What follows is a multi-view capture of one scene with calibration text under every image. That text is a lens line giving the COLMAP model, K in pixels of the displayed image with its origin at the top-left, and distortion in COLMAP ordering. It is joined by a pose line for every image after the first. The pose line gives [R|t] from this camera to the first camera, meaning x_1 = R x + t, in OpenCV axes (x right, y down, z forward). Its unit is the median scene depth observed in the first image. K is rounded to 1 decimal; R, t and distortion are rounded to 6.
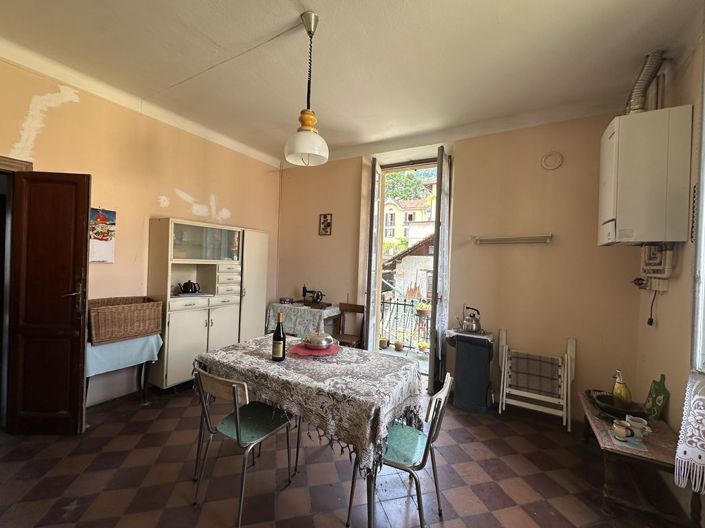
lens RADIAL K [[300.3, 0, 347.6], [0, 300.3, 269.2], [0, 0, 1]] dist [0.004621, -0.000731]
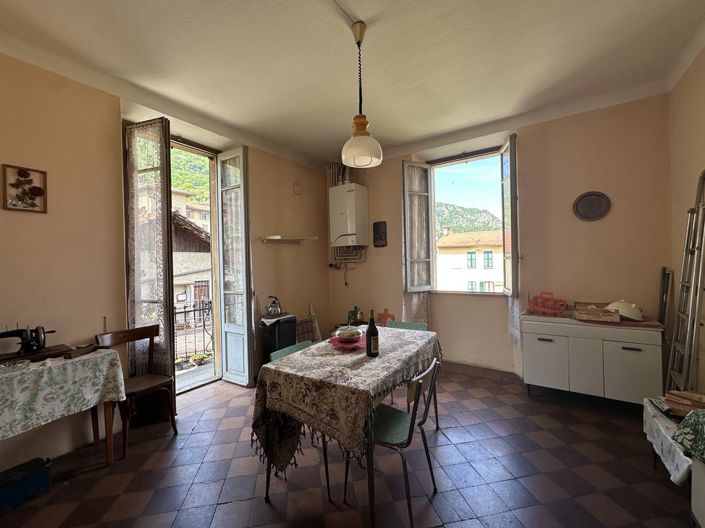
lens RADIAL K [[300.3, 0, 354.9], [0, 300.3, 269.5], [0, 0, 1]] dist [0.004621, -0.000731]
pose [[0.028799, -0.059671, 0.997803, -0.889950], [0.050887, 0.997010, 0.058155, -0.034270], [-0.998289, 0.049100, 0.031749, 0.739634]]
